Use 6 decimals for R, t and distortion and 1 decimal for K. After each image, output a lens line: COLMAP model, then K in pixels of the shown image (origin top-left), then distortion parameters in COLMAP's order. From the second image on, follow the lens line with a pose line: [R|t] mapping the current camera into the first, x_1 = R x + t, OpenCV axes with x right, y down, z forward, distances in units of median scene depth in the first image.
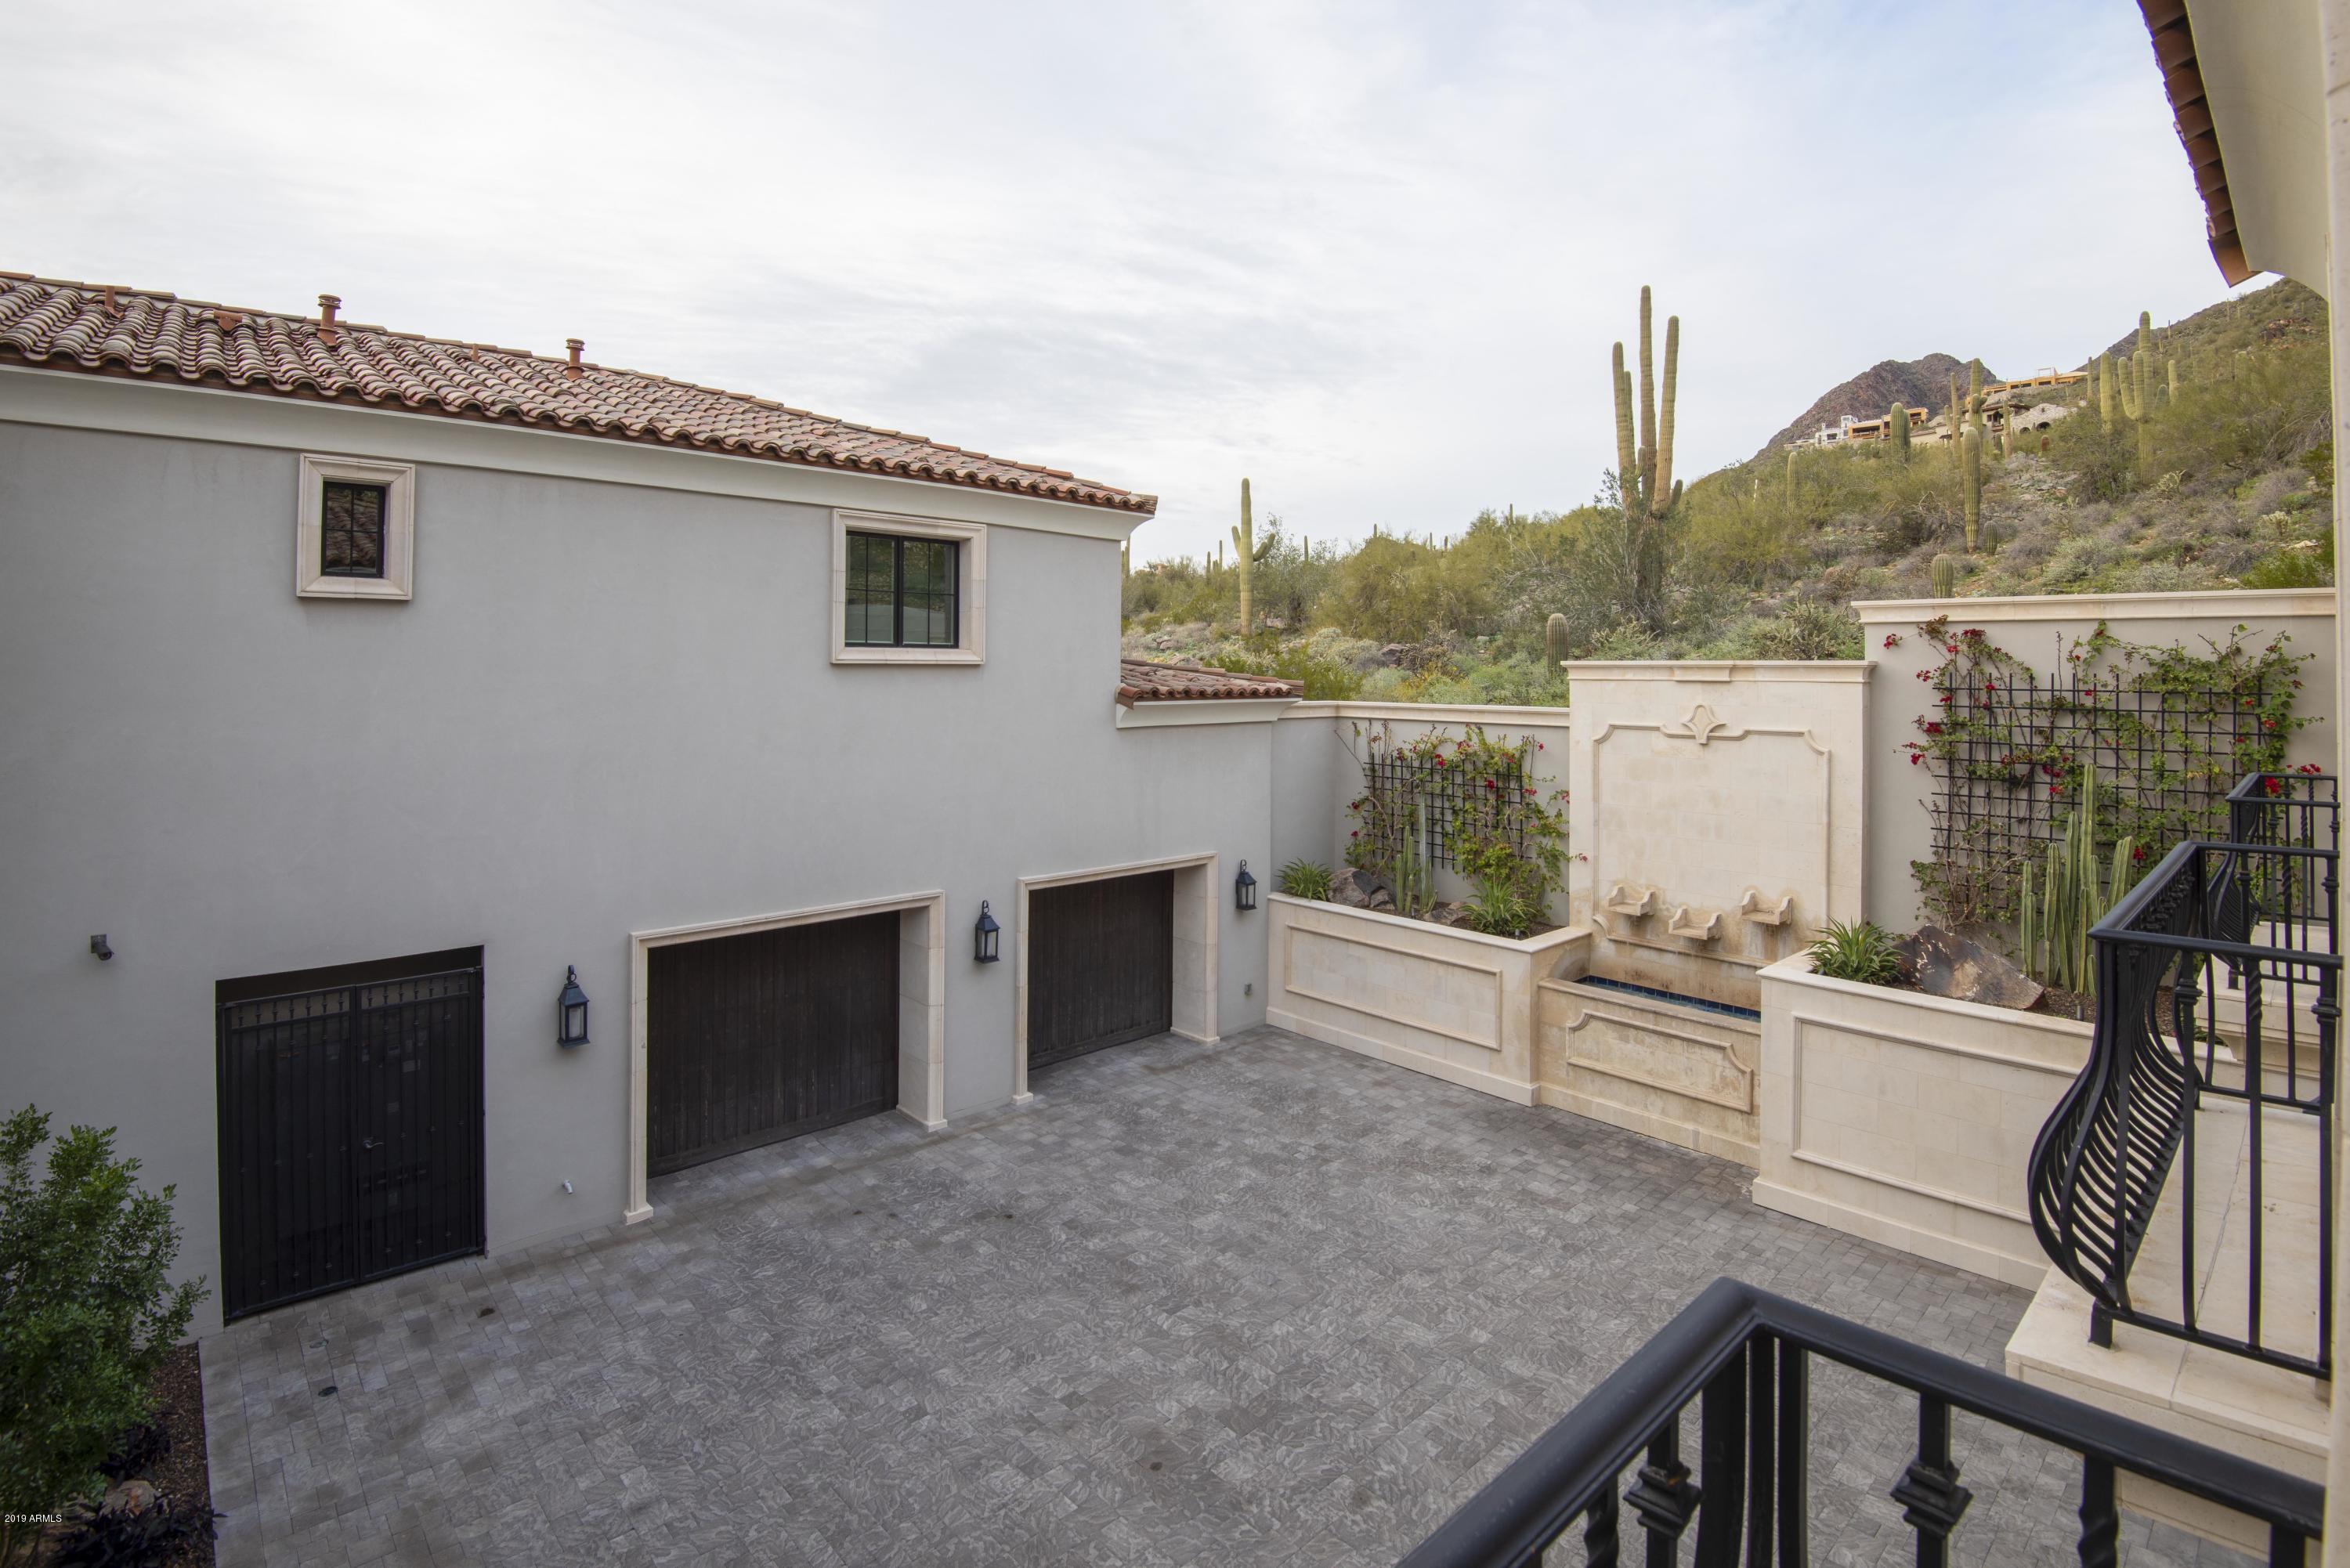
lens RADIAL K [[1122.9, 0, 1165.7], [0, 1122.9, 658.9], [0, 0, 1]] dist [-0.018091, -0.026151]
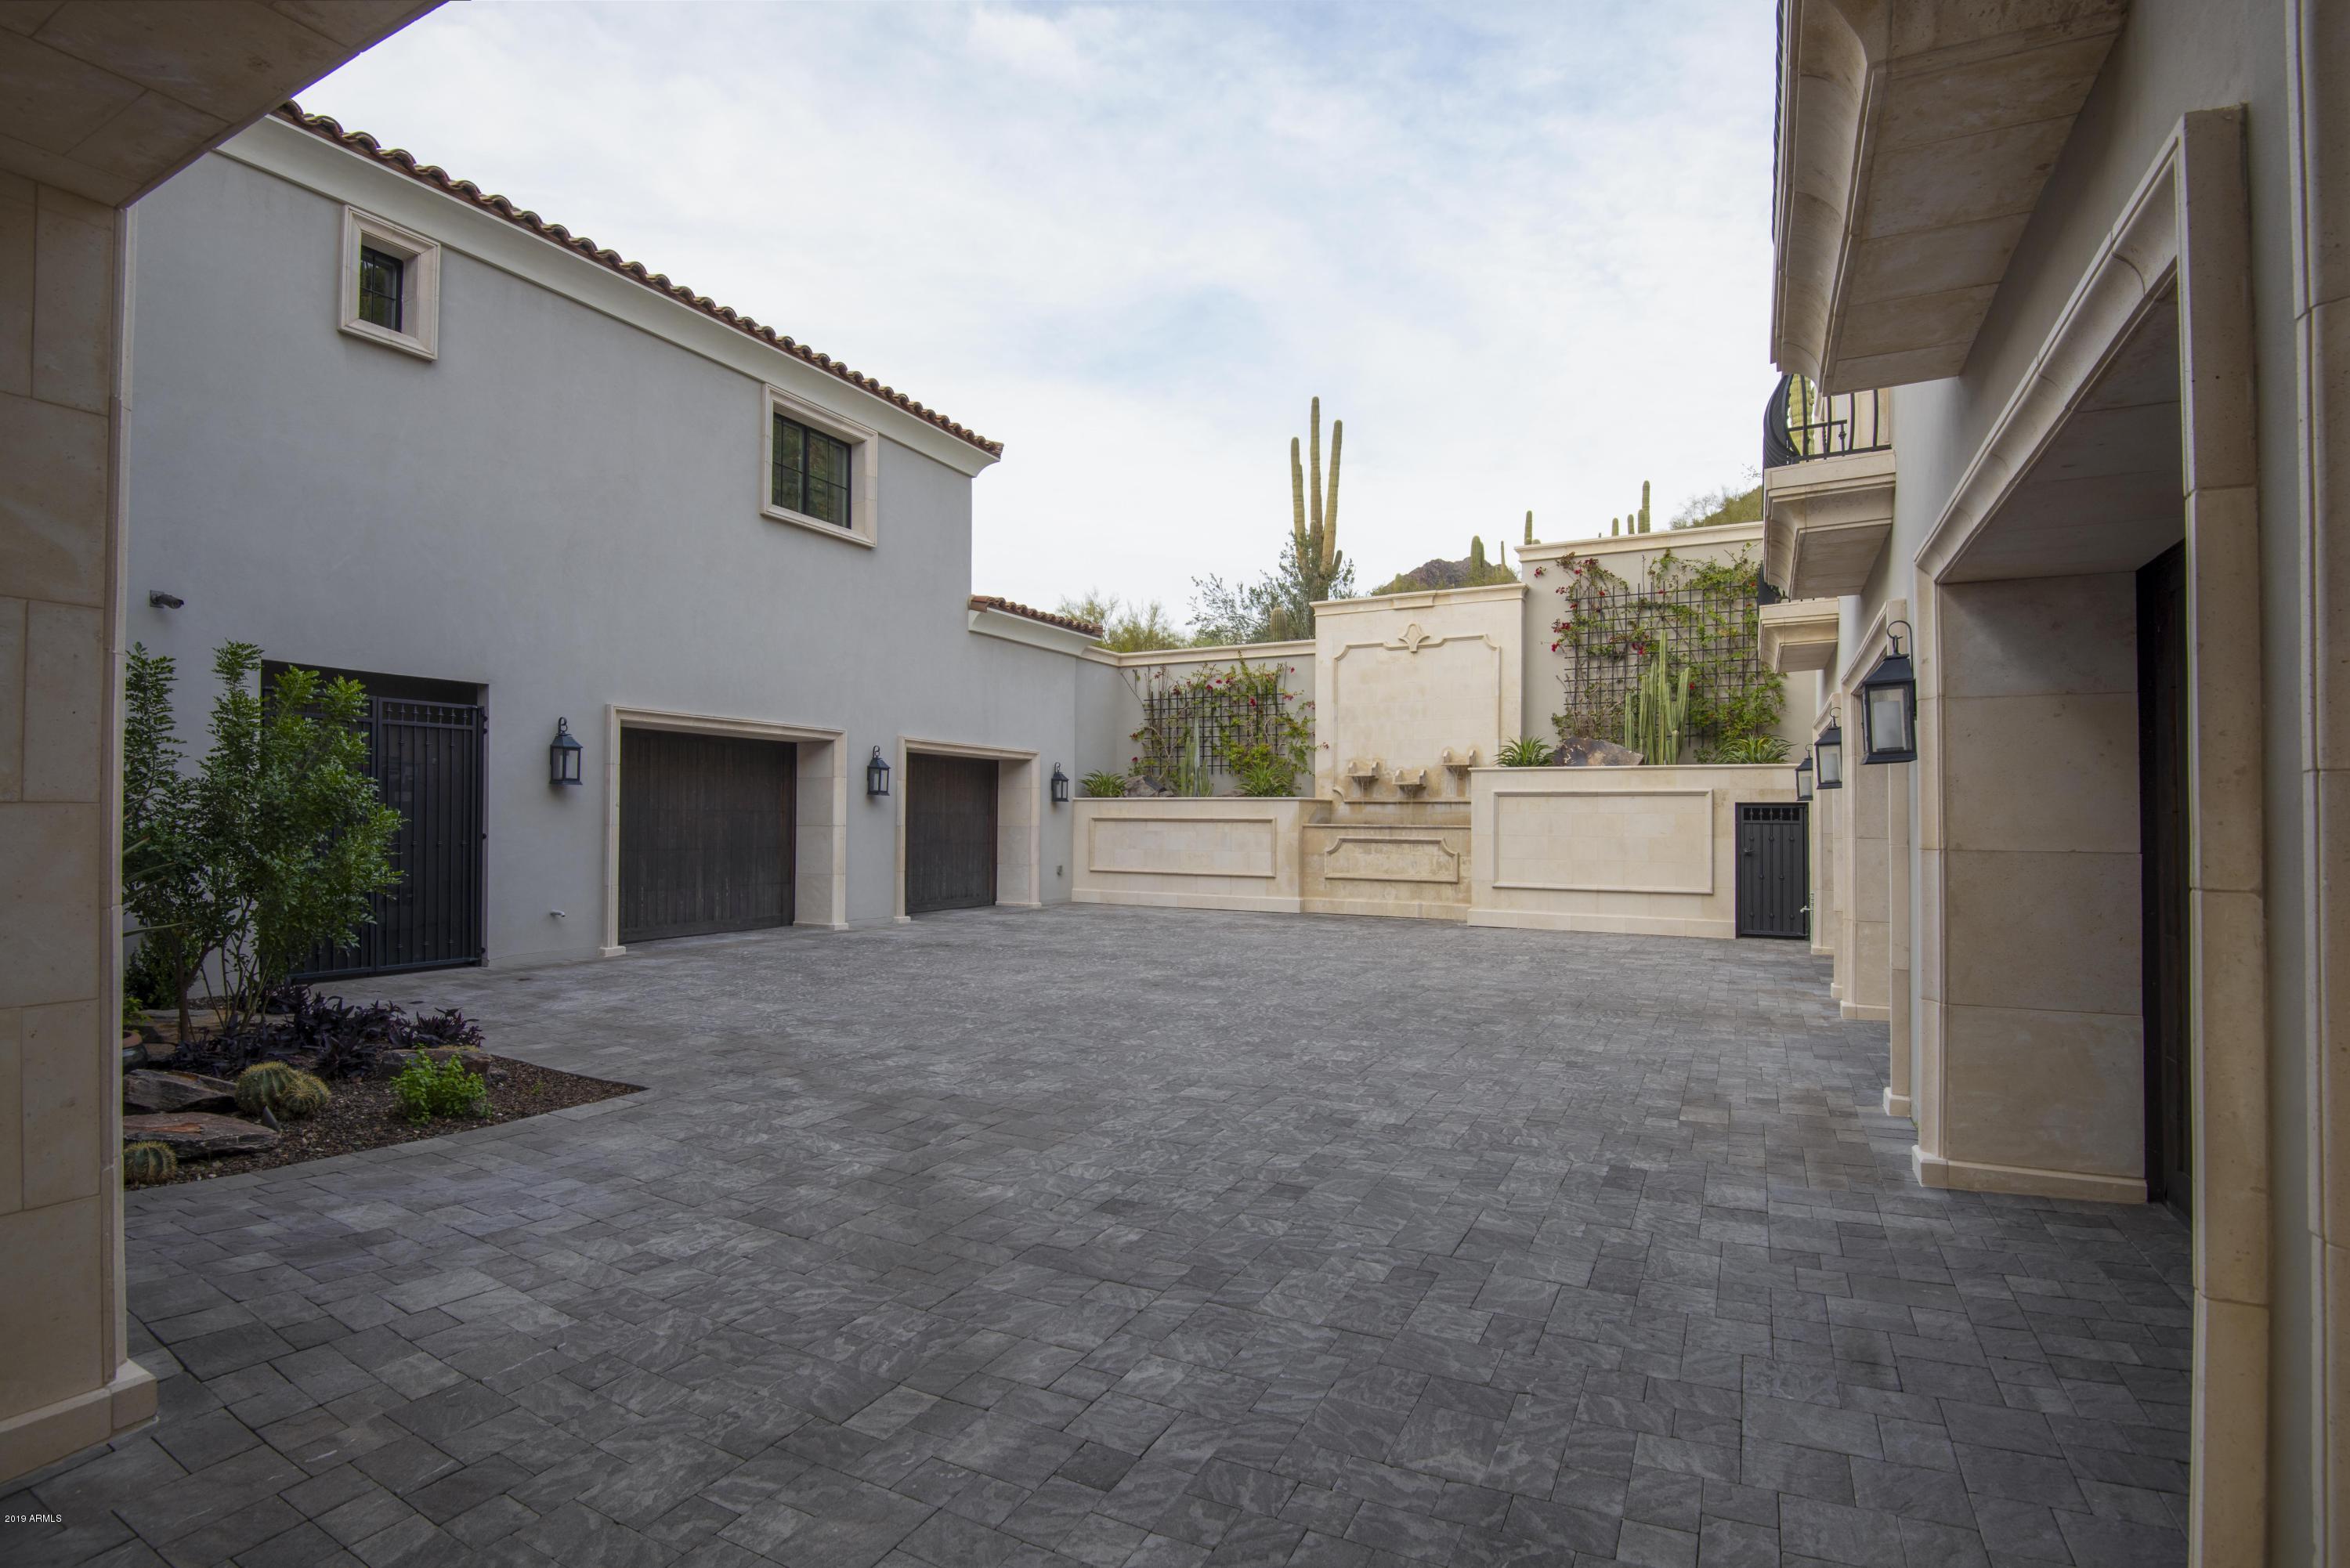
lens RADIAL K [[1081.9, 0, 1175.0], [0, 1081.9, 784.0], [0, 0, 1]] dist [0.001360, -0.038931]
pose [[0.942994, 0.021857, 0.332091, -0.244276], [-0.017838, 0.999726, -0.015144, 0.270615], [-0.332331, 0.008357, 0.943126, -0.168203]]
